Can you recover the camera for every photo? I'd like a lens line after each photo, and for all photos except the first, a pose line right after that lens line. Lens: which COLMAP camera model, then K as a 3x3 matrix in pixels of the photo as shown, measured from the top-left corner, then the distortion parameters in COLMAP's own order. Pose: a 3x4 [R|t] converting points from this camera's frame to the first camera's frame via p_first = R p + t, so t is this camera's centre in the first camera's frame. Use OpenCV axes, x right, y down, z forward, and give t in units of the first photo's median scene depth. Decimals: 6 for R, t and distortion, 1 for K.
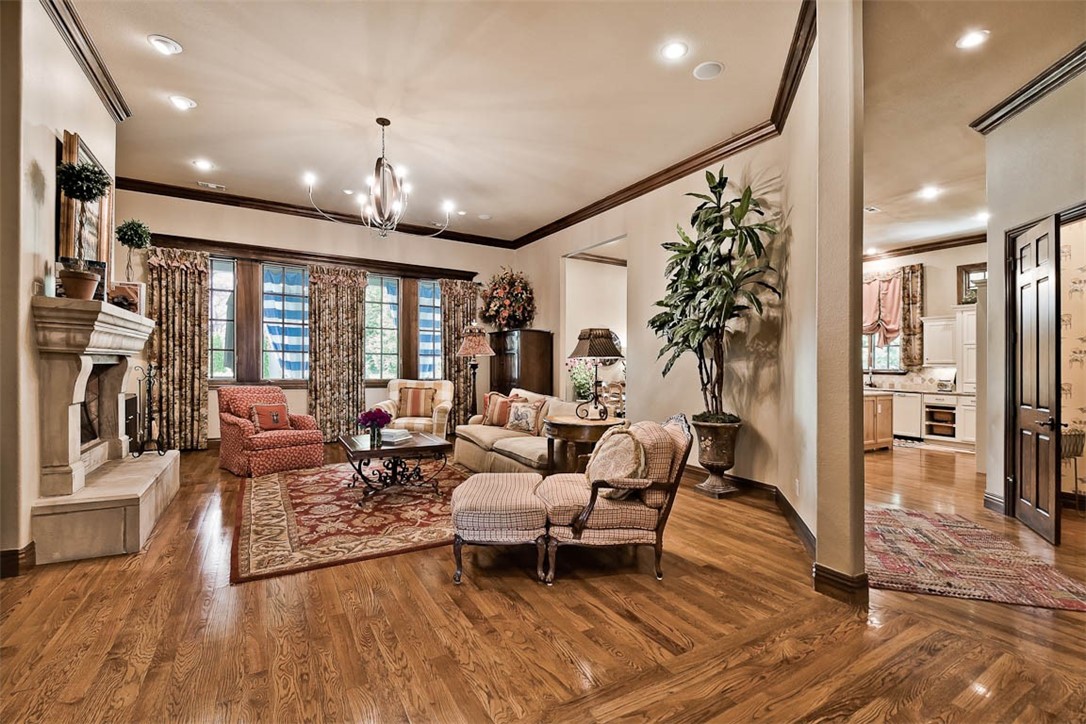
lens RADIAL K [[480.5, 0, 560.4], [0, 480.5, 368.4], [0, 0, 1]] dist [0.009238, -0.012775]
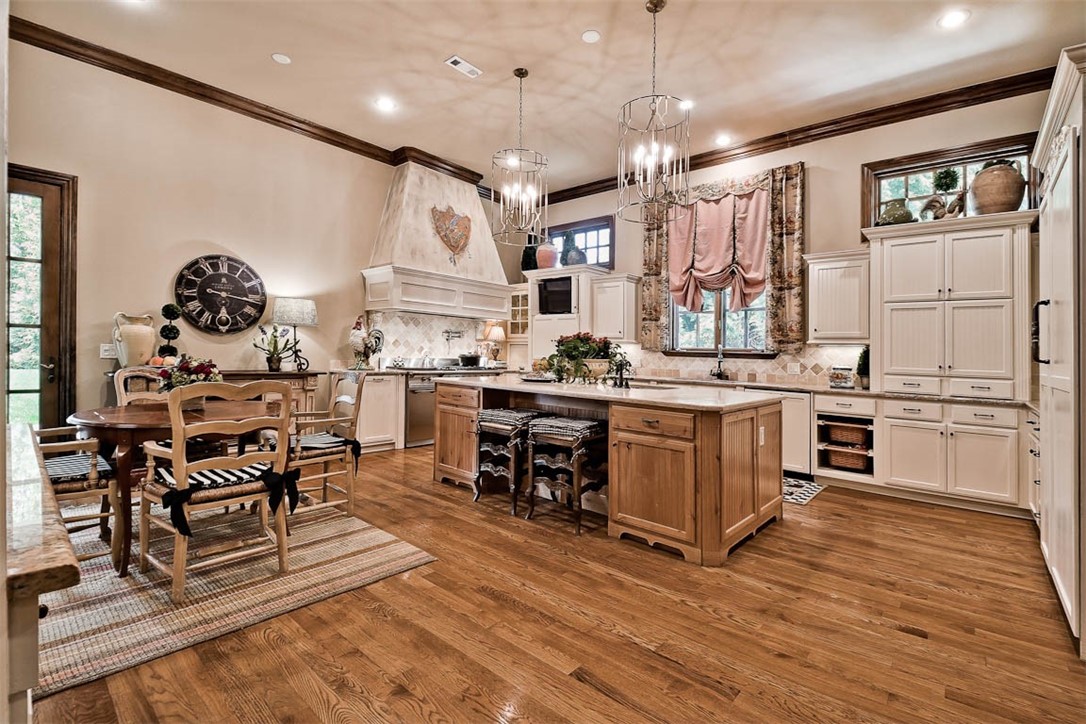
lens RADIAL K [[480.5, 0, 551.9], [0, 480.5, 367.2], [0, 0, 1]] dist [0.009238, -0.012775]
pose [[0.951187, 0.005511, 0.308567, 0.583768], [-0.009591, 0.999885, 0.011708, 0.039105], [-0.308467, -0.014096, 0.951131, 1.084237]]
